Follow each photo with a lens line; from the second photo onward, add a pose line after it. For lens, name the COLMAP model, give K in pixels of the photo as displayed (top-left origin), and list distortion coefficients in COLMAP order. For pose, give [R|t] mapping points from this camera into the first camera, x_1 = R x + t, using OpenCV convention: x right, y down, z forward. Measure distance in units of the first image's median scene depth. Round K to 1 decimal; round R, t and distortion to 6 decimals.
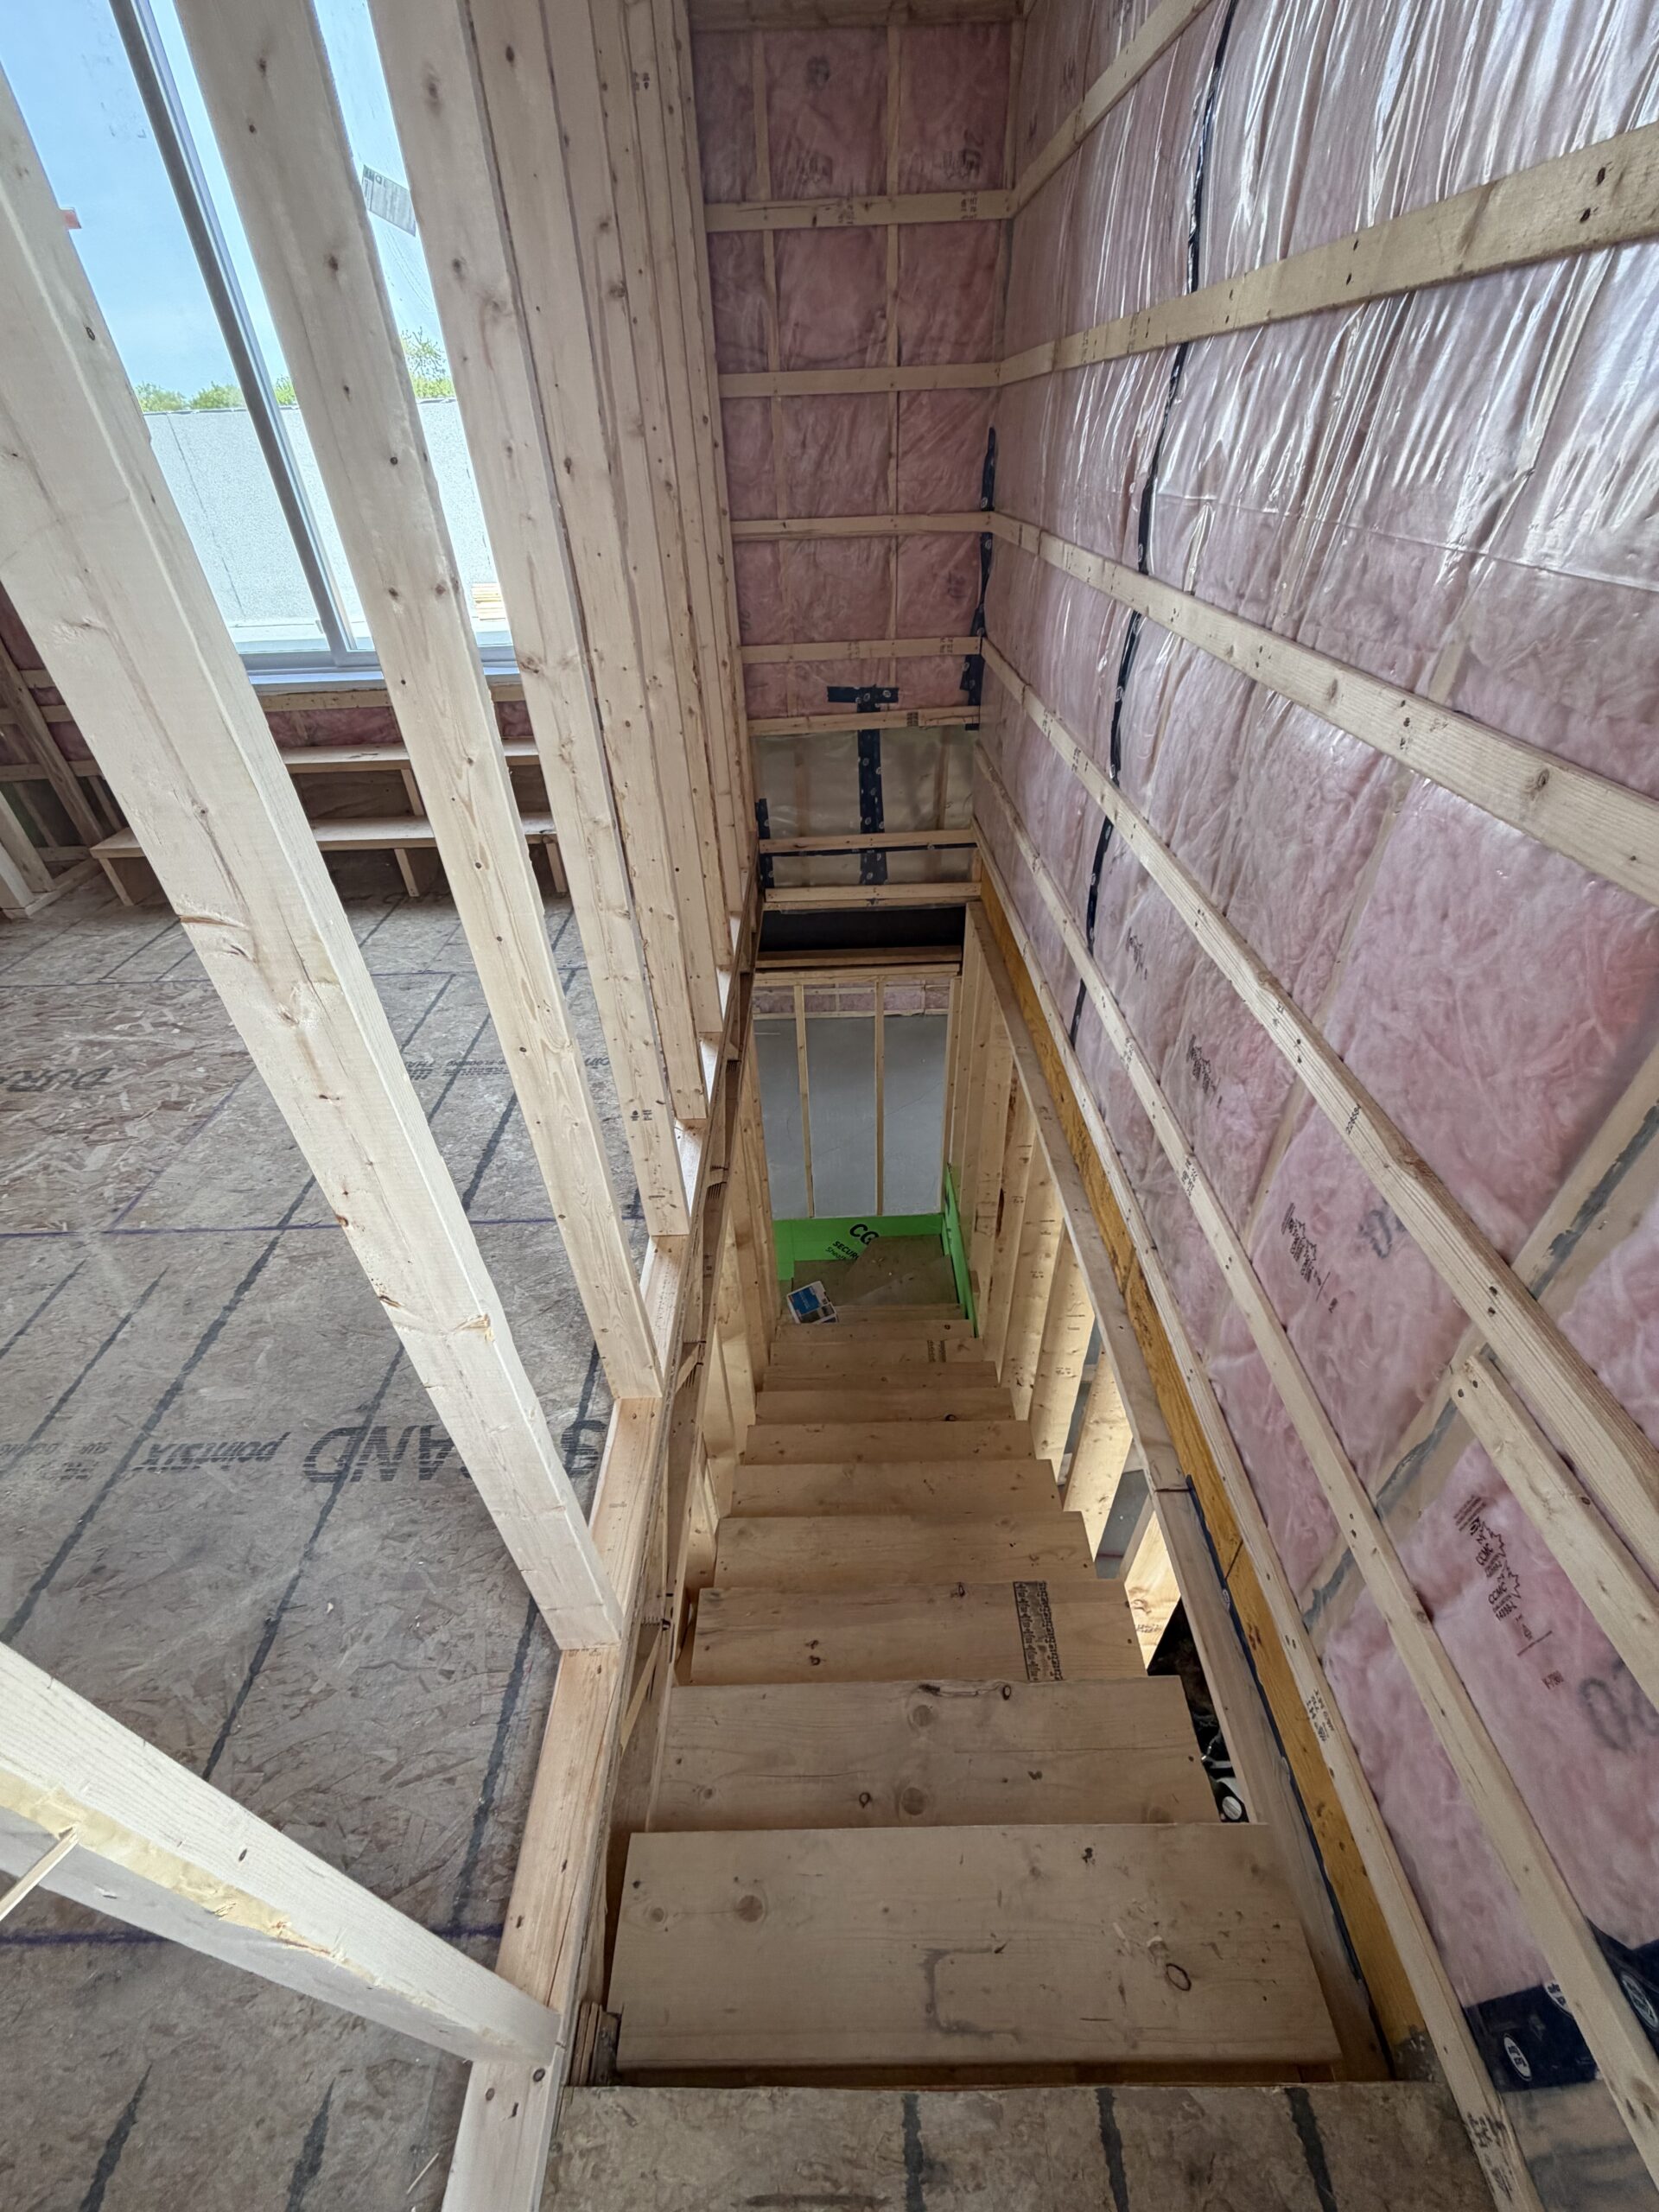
lens RADIAL K [[876.3, 0, 826.4], [0, 876.3, 1089.1], [0, 0, 1]] dist [-0.002165, 0.000139]
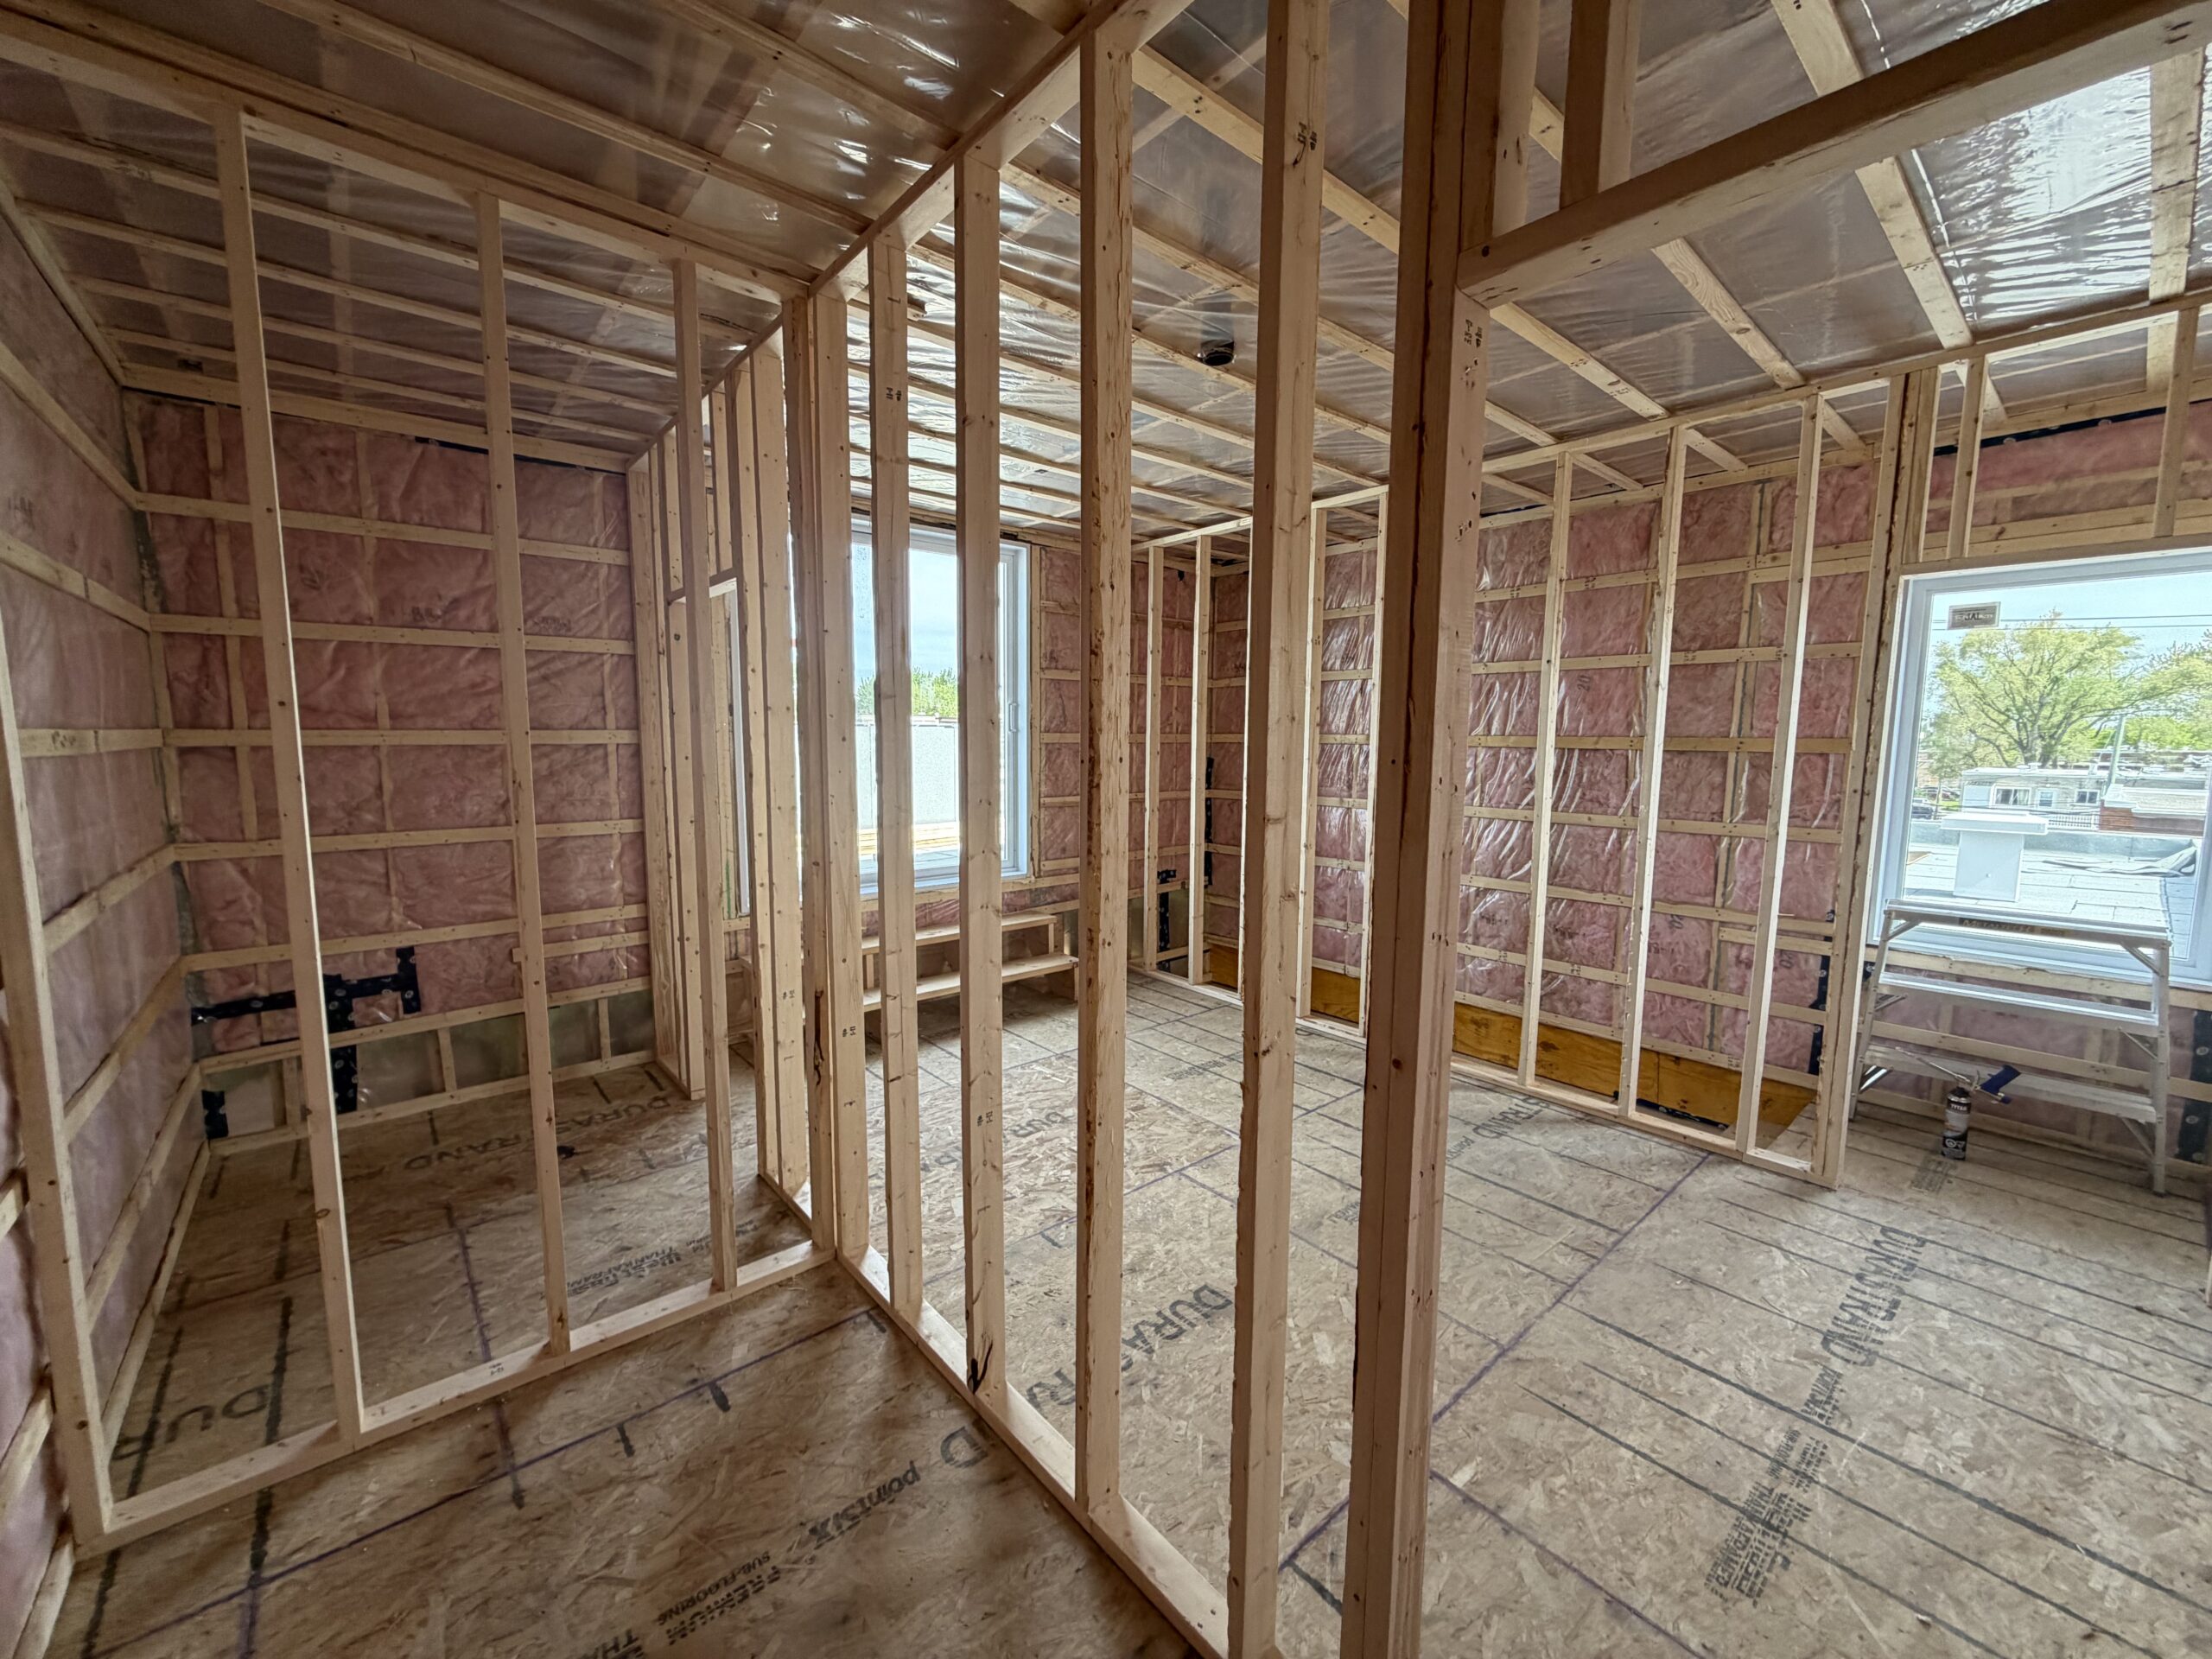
lens RADIAL K [[876.3, 0, 1096.8], [0, 876.3, 828.1], [0, 0, 1]] dist [-0.002165, 0.000139]
pose [[0.767350, -0.032318, 0.640414, -1.882365], [0.361317, 0.846875, -0.390196, 0.187044], [-0.529740, 0.530809, 0.661527, -0.249428]]
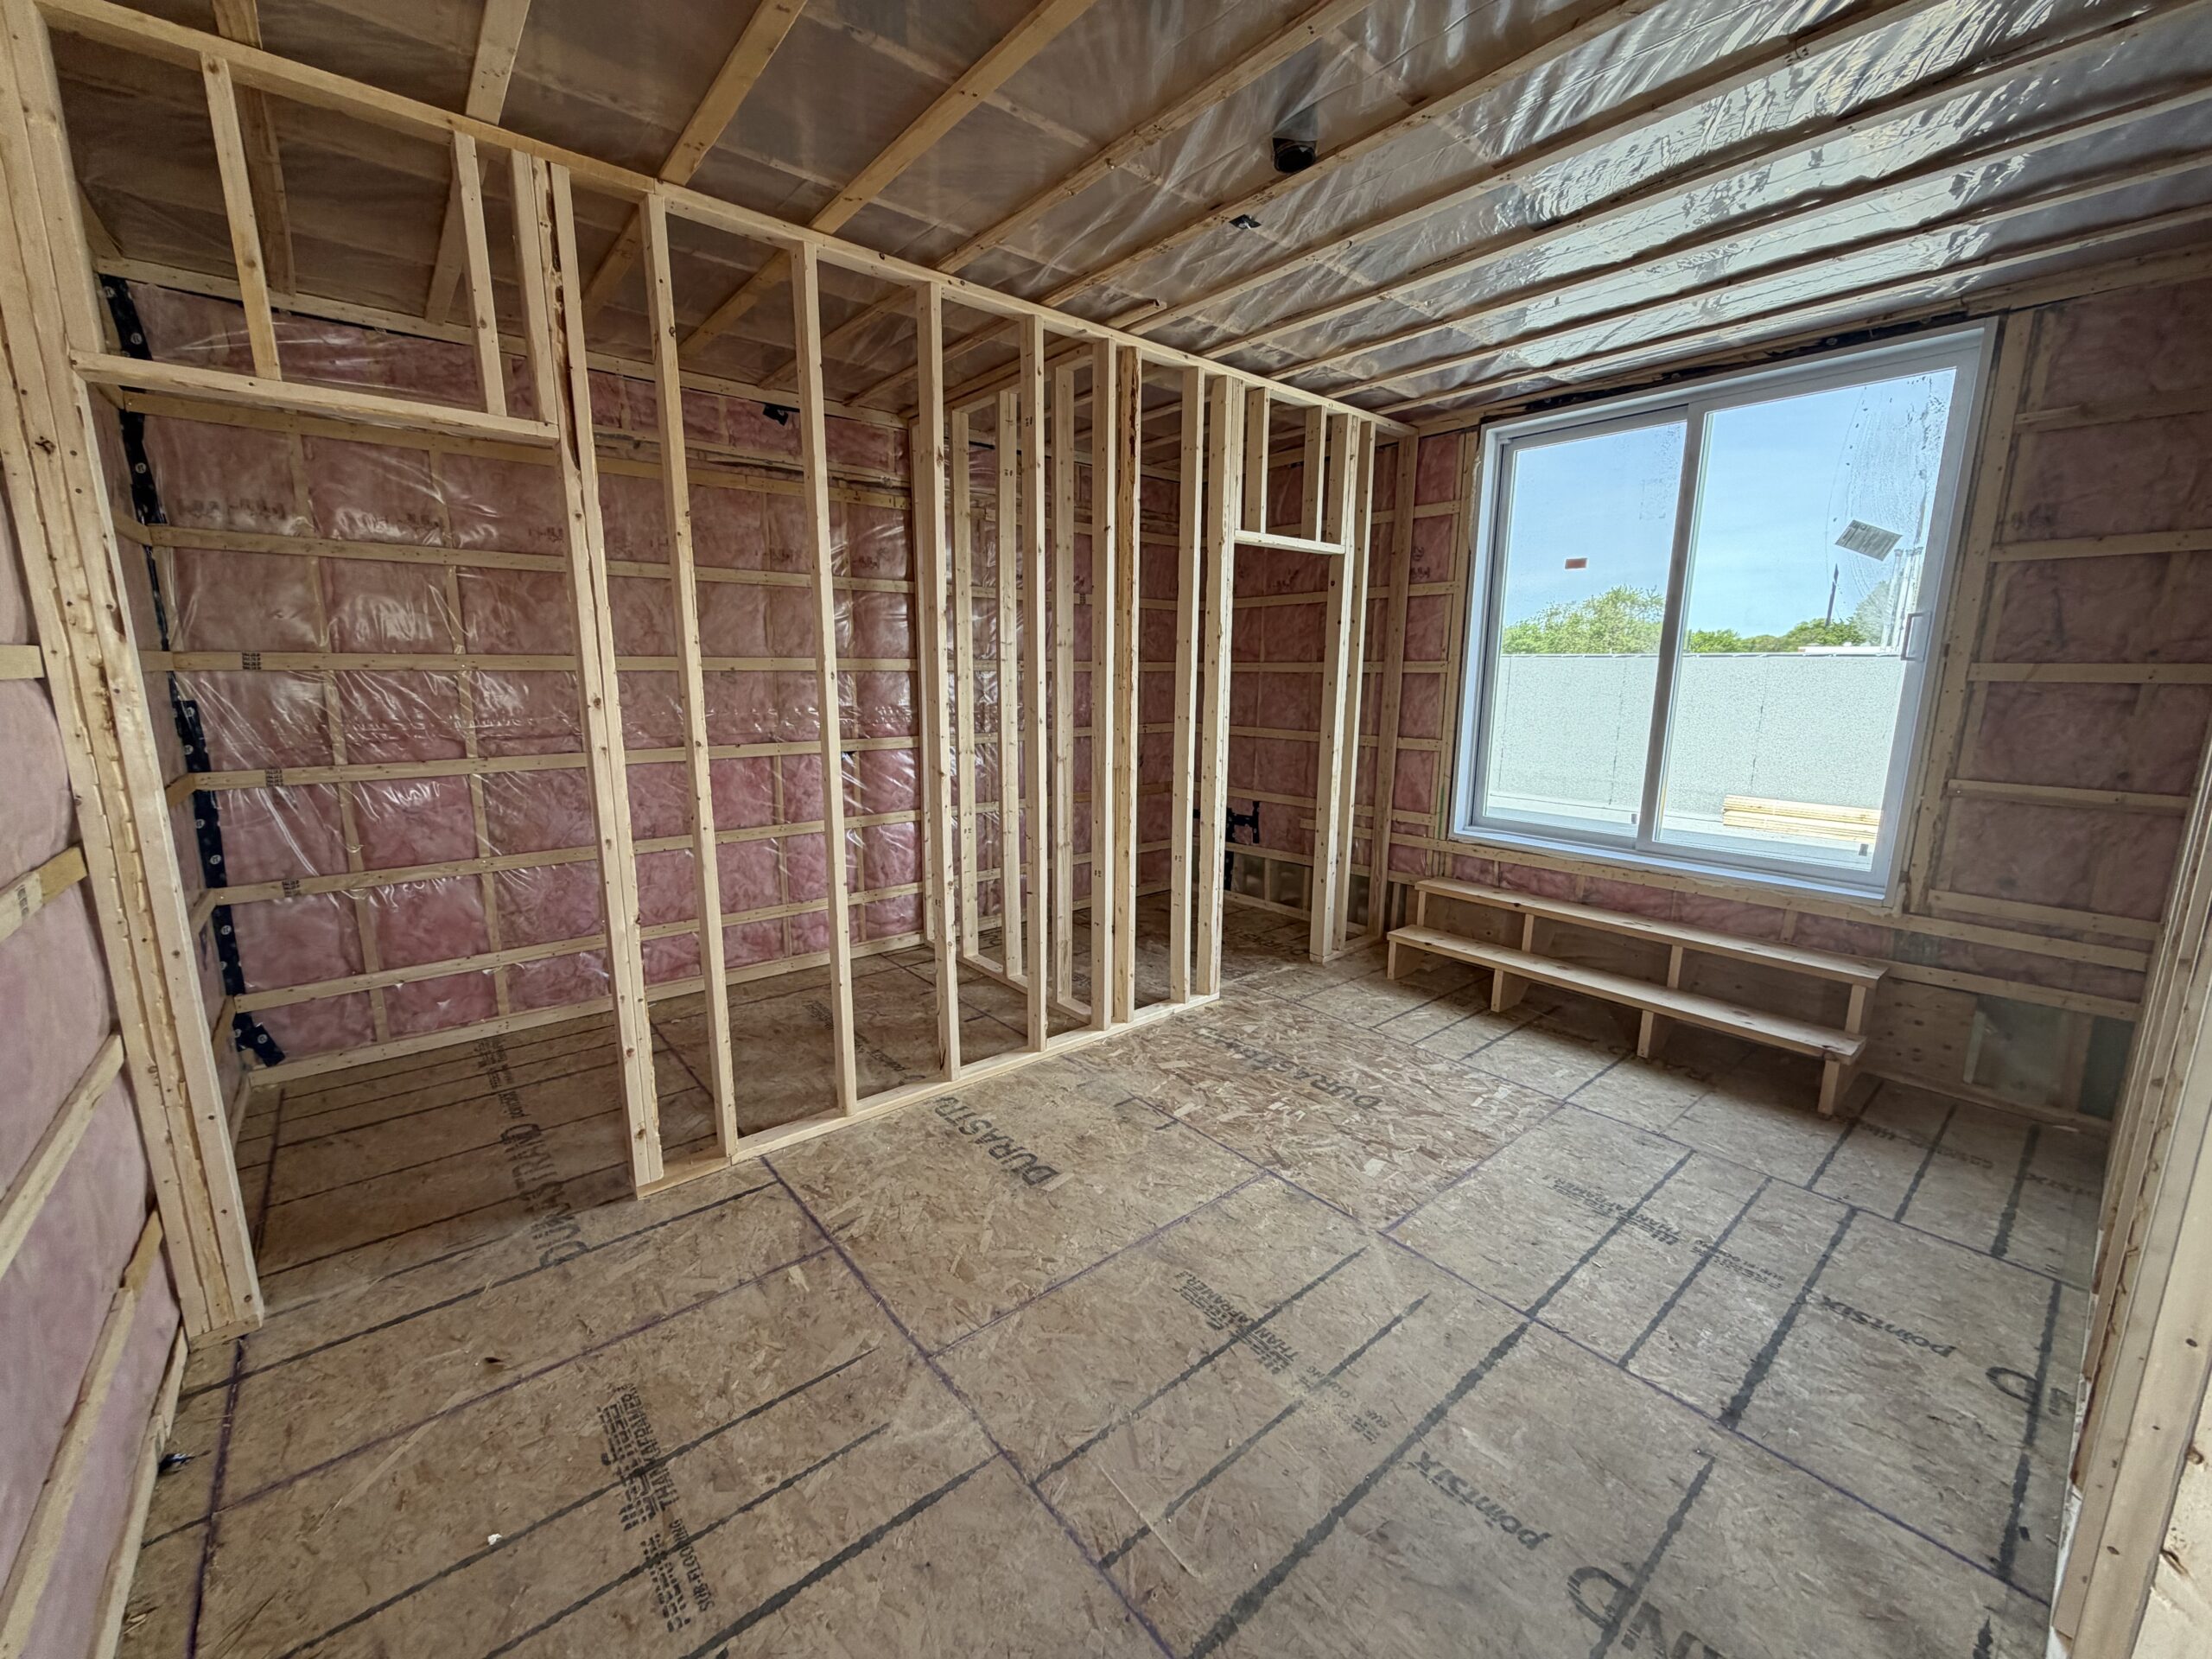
lens RADIAL K [[876.3, 0, 1100.2], [0, 876.3, 830.1], [0, 0, 1]] dist [-0.002165, 0.000139]
pose [[0.635976, 0.178640, -0.750748, -0.236966], [-0.486006, 0.848392, -0.209832, 0.119591], [0.599444, 0.498316, 0.626377, -0.232764]]
